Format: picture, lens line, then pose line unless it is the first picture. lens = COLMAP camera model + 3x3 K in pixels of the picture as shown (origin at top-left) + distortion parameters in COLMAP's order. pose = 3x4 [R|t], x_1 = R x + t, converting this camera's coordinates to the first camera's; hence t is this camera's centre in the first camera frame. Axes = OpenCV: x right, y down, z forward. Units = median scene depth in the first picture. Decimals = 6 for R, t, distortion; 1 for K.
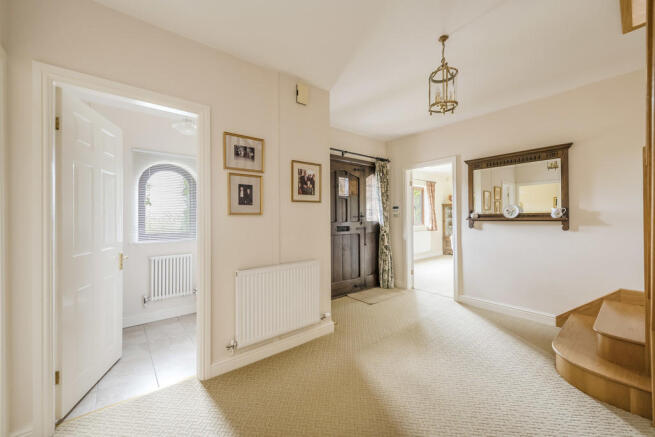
lens RADIAL K [[256.6, 0, 330.2], [0, 256.6, 216.1], [0, 0, 1]] dist [-0.000670, 0.000001]
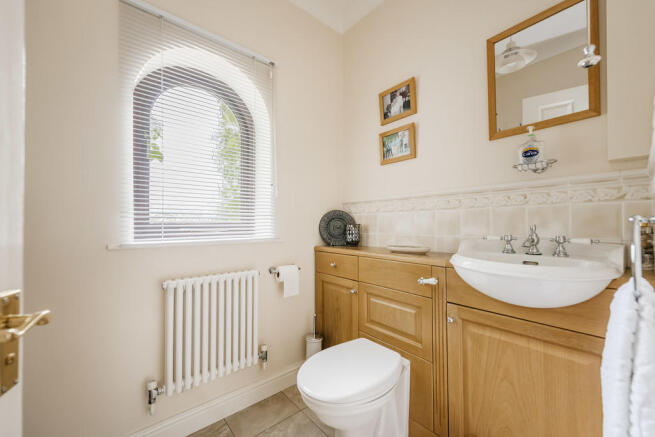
lens RADIAL K [[256.6, 0, 325.5], [0, 256.6, 220.6], [0, 0, 1]] dist [-0.000670, 0.000001]
pose [[0.999840, 0.004588, 0.017266, -0.460565], [-0.004573, 0.999989, -0.000928, 0.066388], [-0.017270, 0.000849, 0.999851, 0.601041]]
